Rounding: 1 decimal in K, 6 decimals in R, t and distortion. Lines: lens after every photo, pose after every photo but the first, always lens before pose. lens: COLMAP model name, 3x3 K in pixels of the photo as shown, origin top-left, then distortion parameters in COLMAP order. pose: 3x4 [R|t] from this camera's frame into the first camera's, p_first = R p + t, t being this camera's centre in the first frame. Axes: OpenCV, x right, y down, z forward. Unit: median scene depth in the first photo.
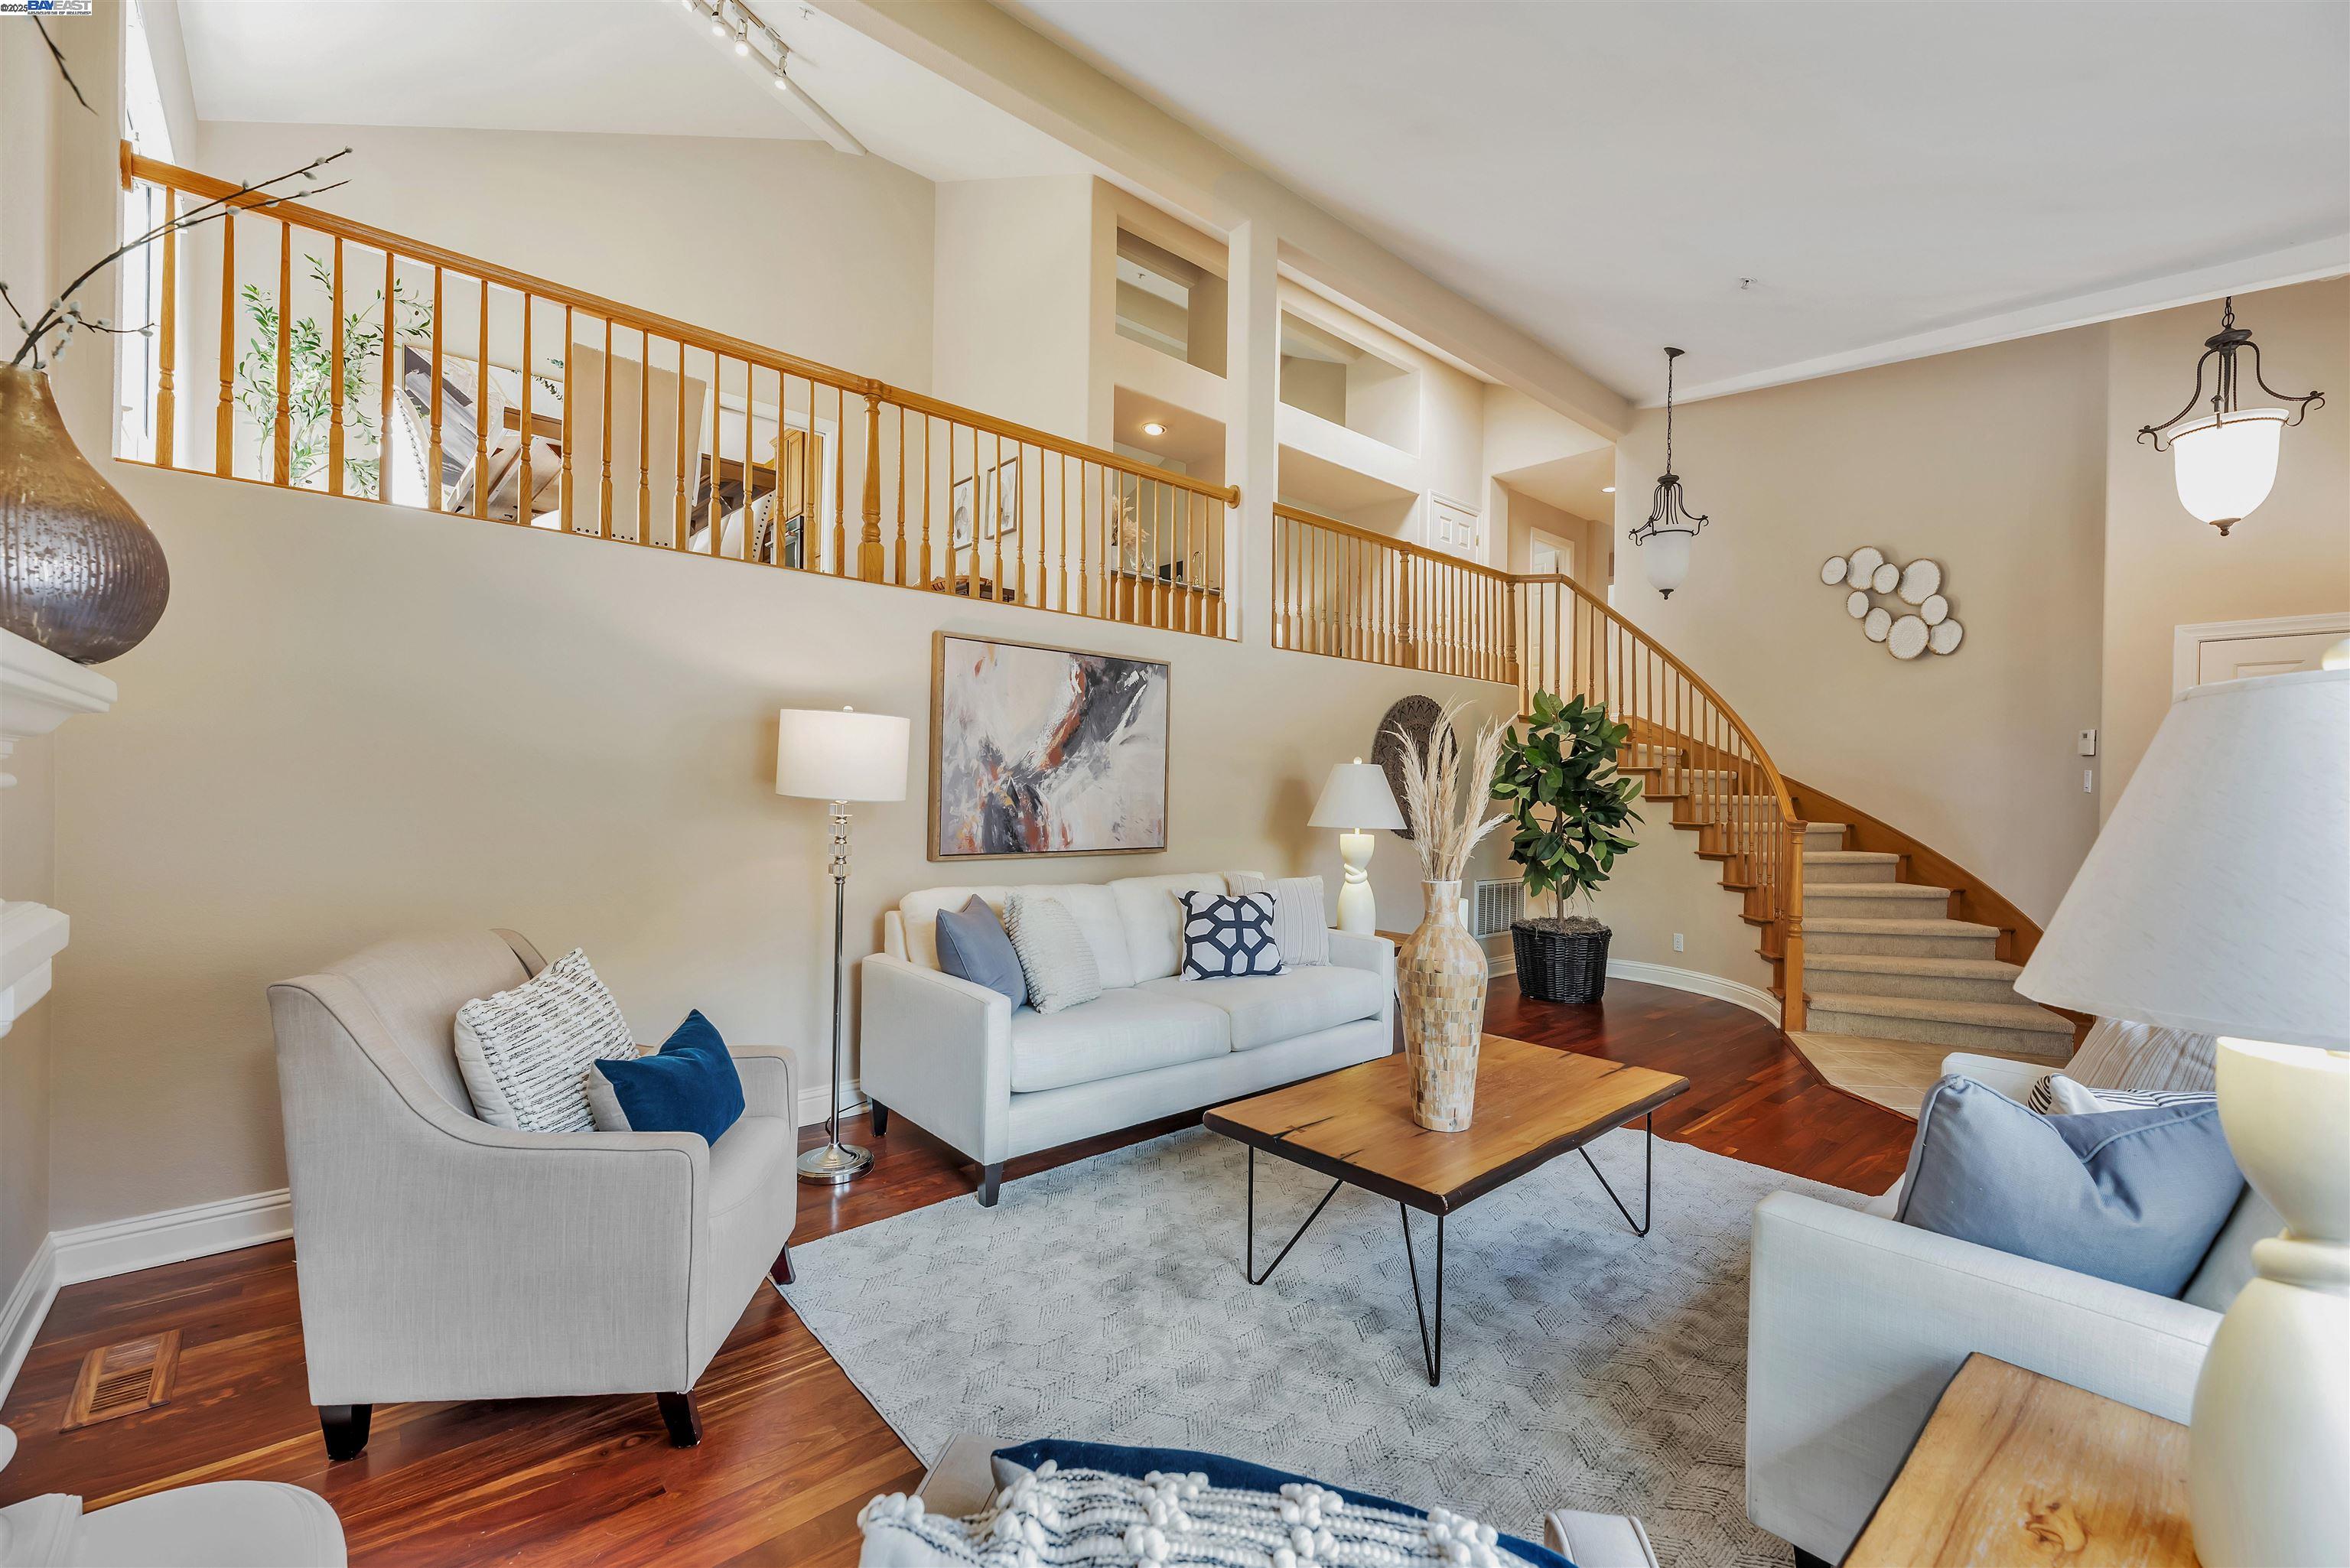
lens RADIAL K [[958.5, 0, 1157.6], [0, 958.5, 804.4], [0, 0, 1]] dist [0.001022, -0.000079]
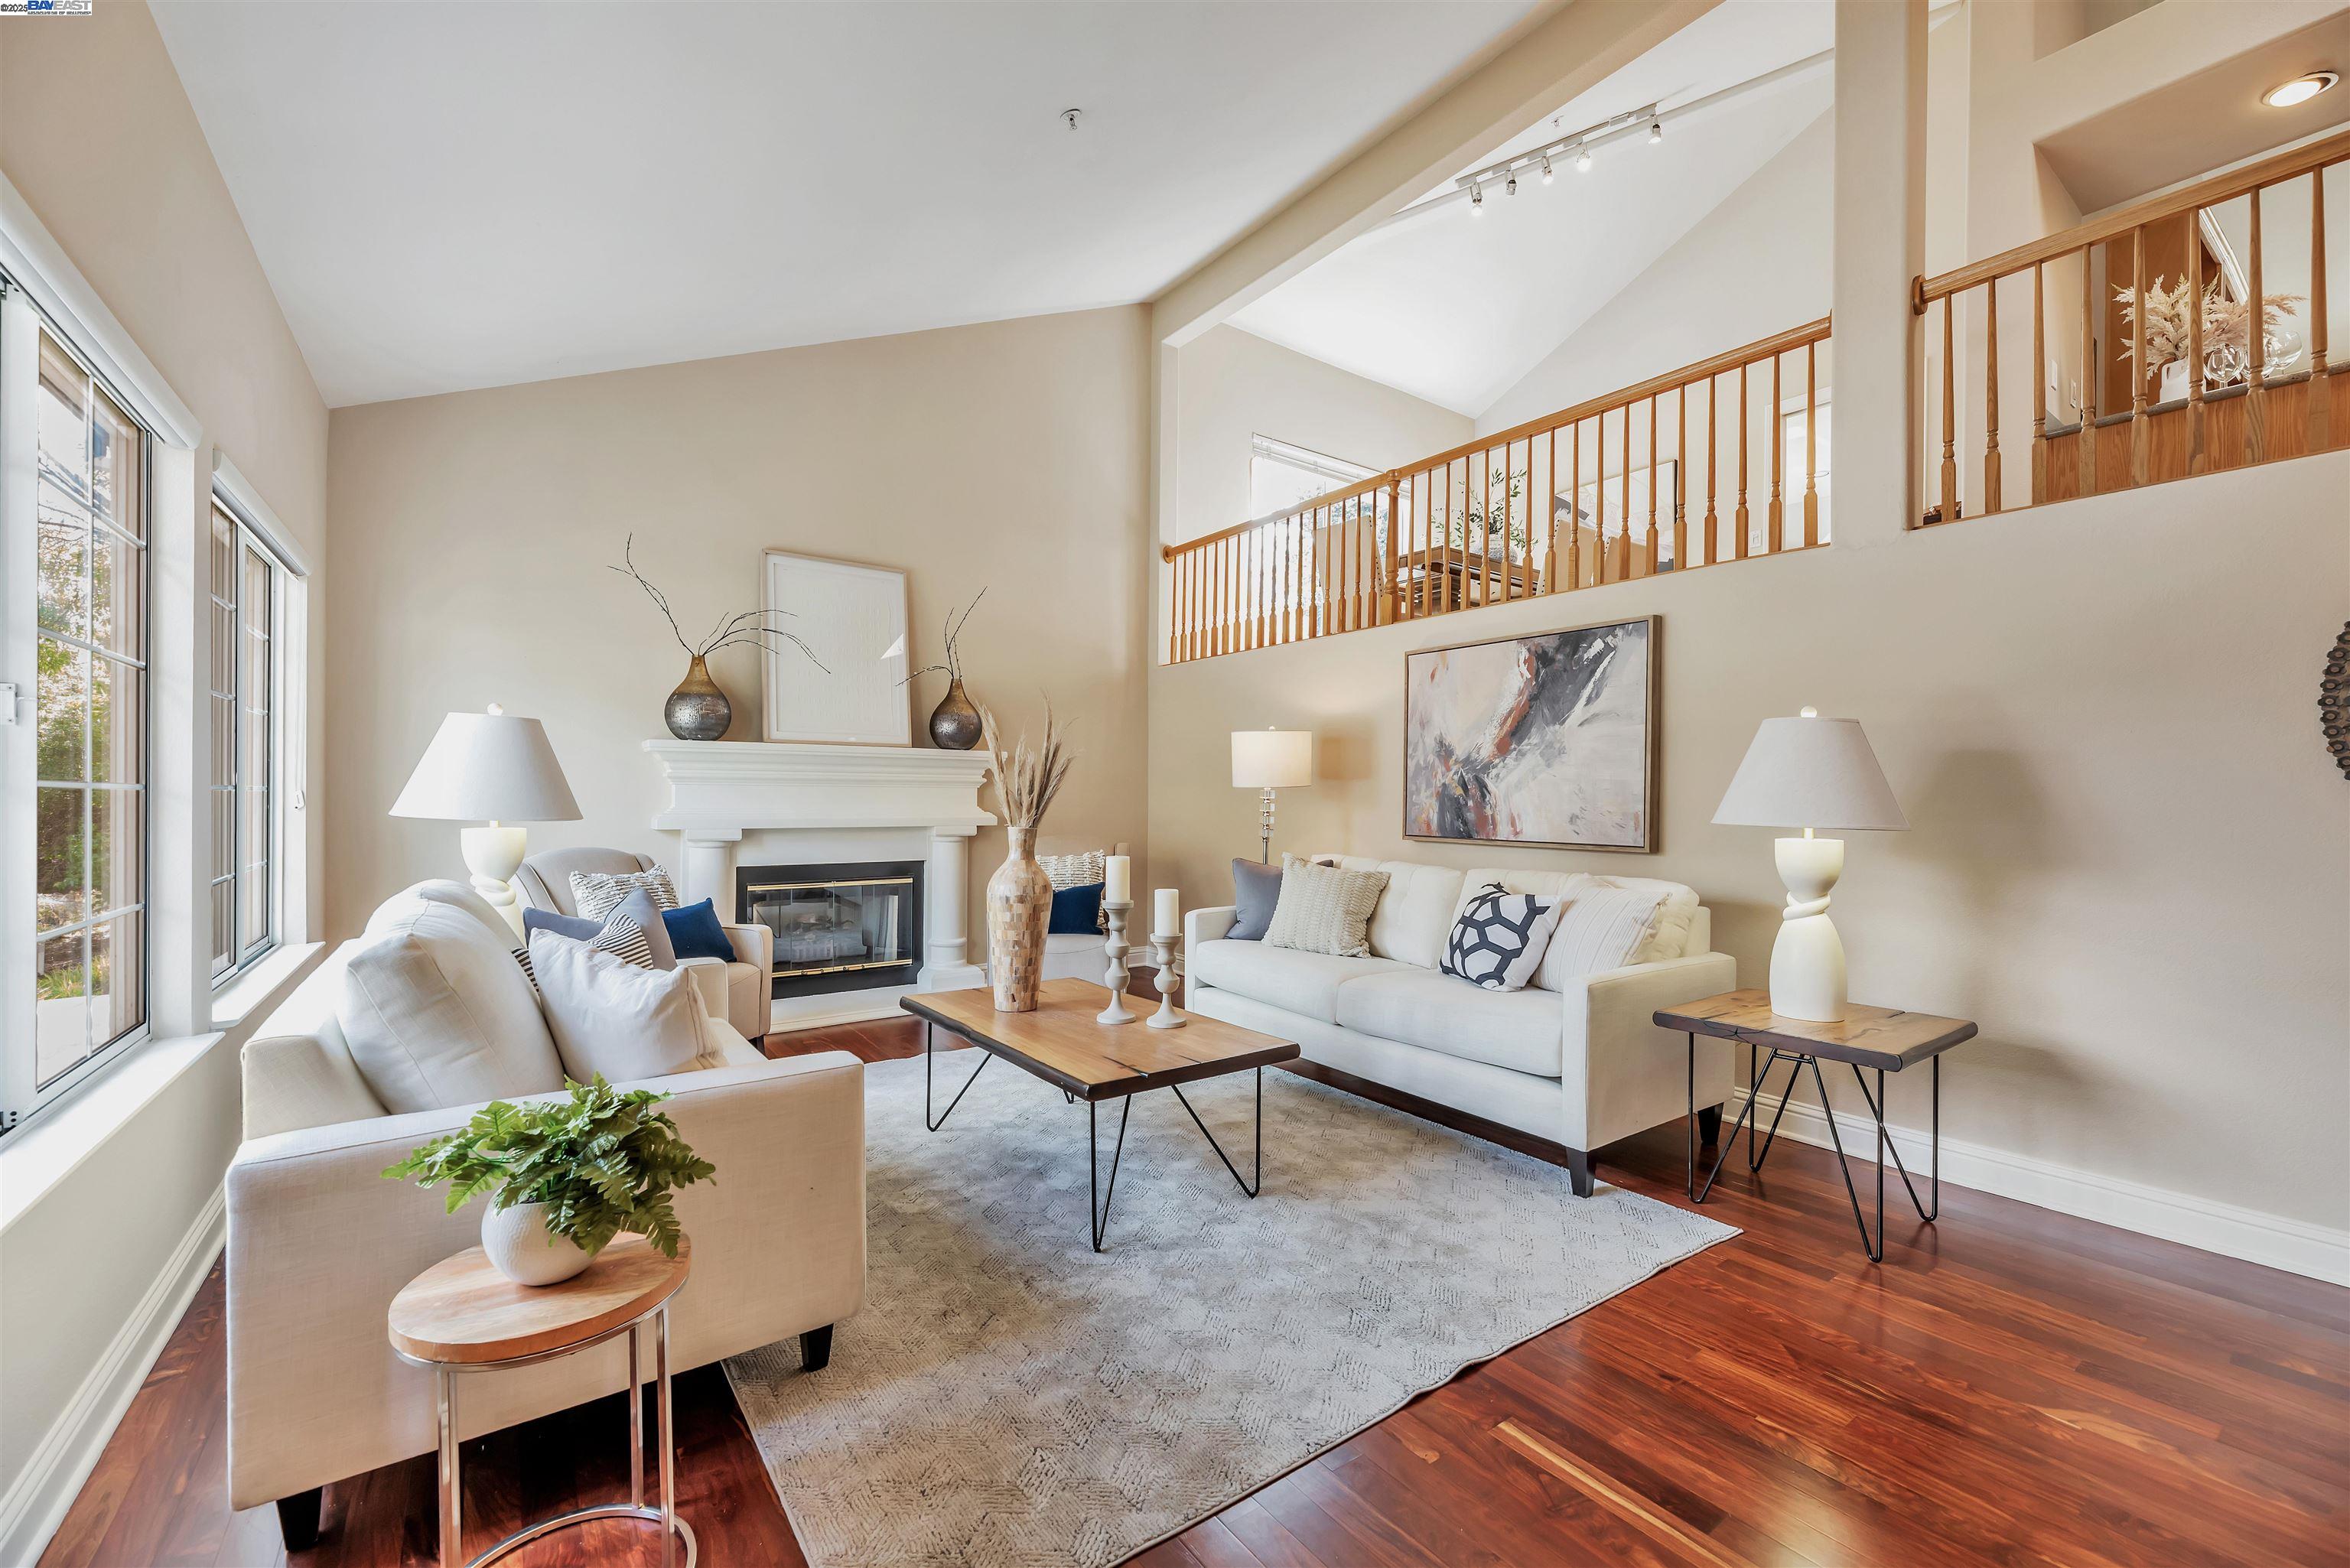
lens RADIAL K [[958.5, 0, 1176.6], [0, 958.5, 795.3], [0, 0, 1]] dist [0.001022, -0.000079]
pose [[-0.079185, -0.012036, -0.996787, 0.913781], [-0.016620, 0.999804, -0.010752, 0.018264], [0.996721, 0.015715, -0.079370, 0.729317]]
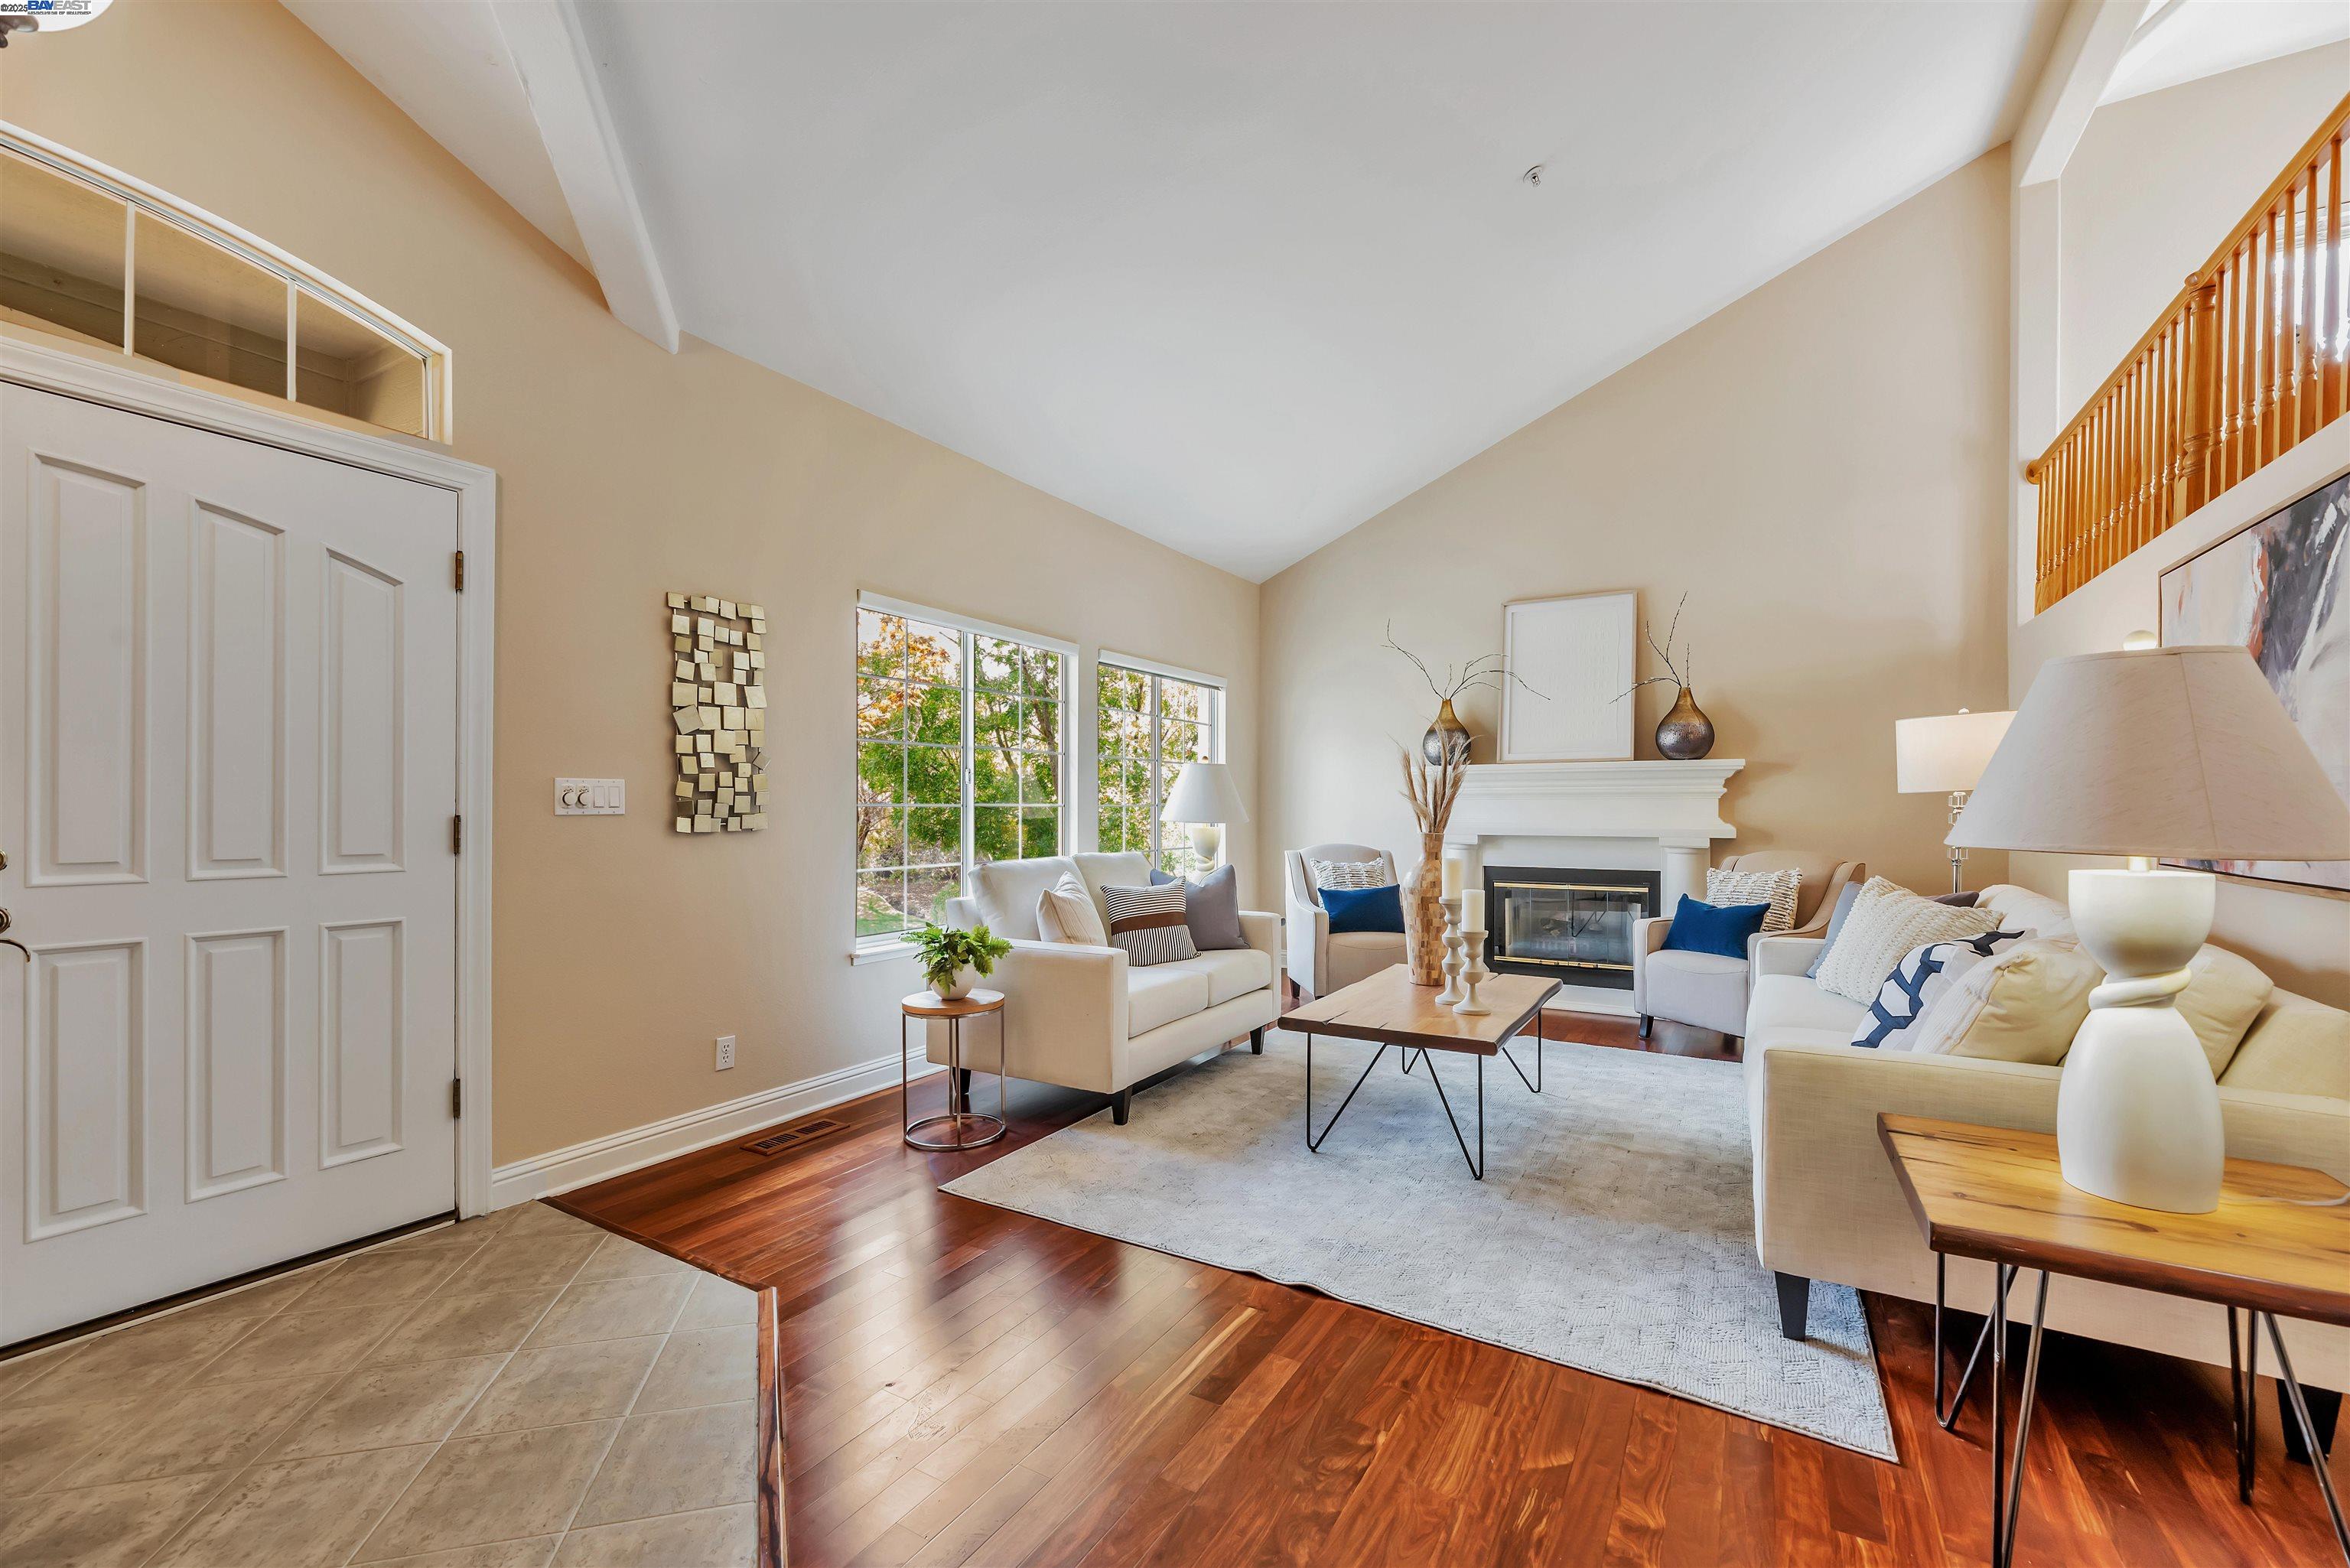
lens RADIAL K [[958.5, 0, 1172.4], [0, 958.5, 798.1], [0, 0, 1]] dist [0.001022, -0.000079]
pose [[-0.947714, -0.008756, -0.319001, 0.690439], [-0.007773, 0.999960, -0.004353, 0.009758], [0.319026, -0.001645, -0.947744, 1.330138]]
